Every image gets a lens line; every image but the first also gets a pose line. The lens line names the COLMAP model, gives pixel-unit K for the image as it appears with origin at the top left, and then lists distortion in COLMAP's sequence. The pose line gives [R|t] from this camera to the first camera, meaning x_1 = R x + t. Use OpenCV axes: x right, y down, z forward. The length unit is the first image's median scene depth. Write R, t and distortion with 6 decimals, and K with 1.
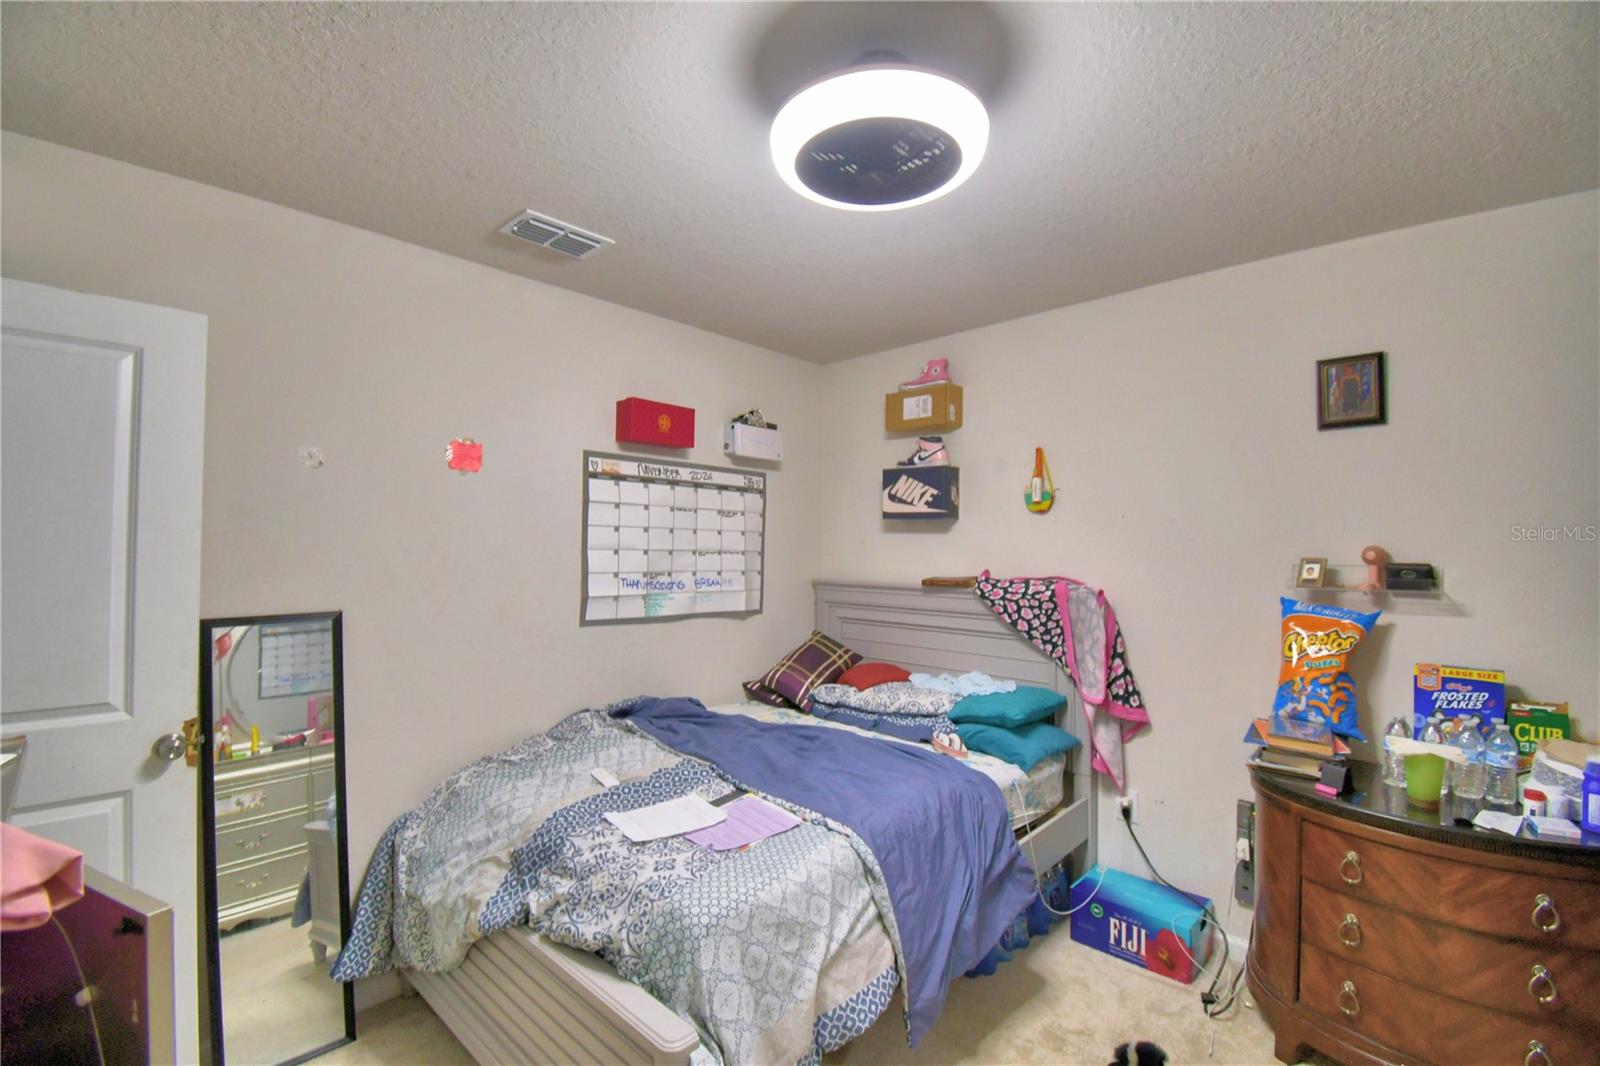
lens RADIAL K [[701.1, 0, 797.9], [0, 701.1, 528.0], [0, 0, 1]] dist [0.019823, -0.026338]
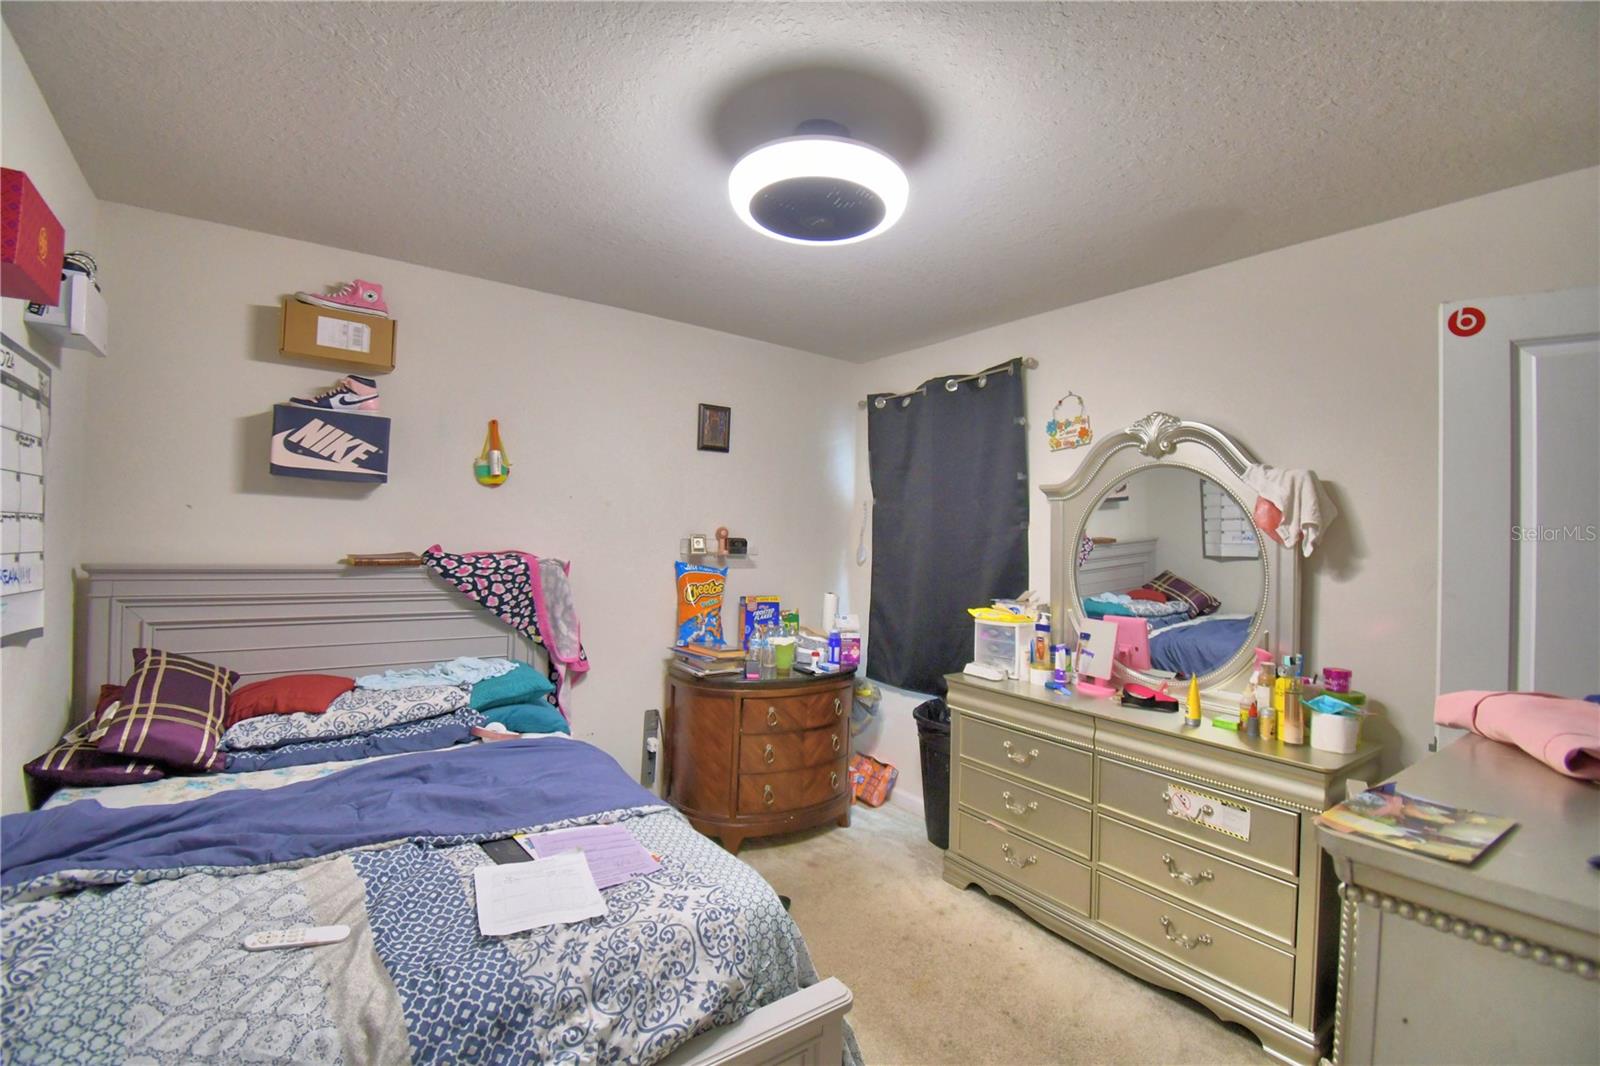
lens RADIAL K [[701.1, 0, 797.9], [0, 701.1, 528.0], [0, 0, 1]] dist [0.019823, -0.026338]
pose [[0.183782, 0.010646, 0.982909, -0.569147], [-0.053784, 0.998552, -0.000759, 0.015412], [-0.981495, -0.052725, 0.184089, 0.415730]]
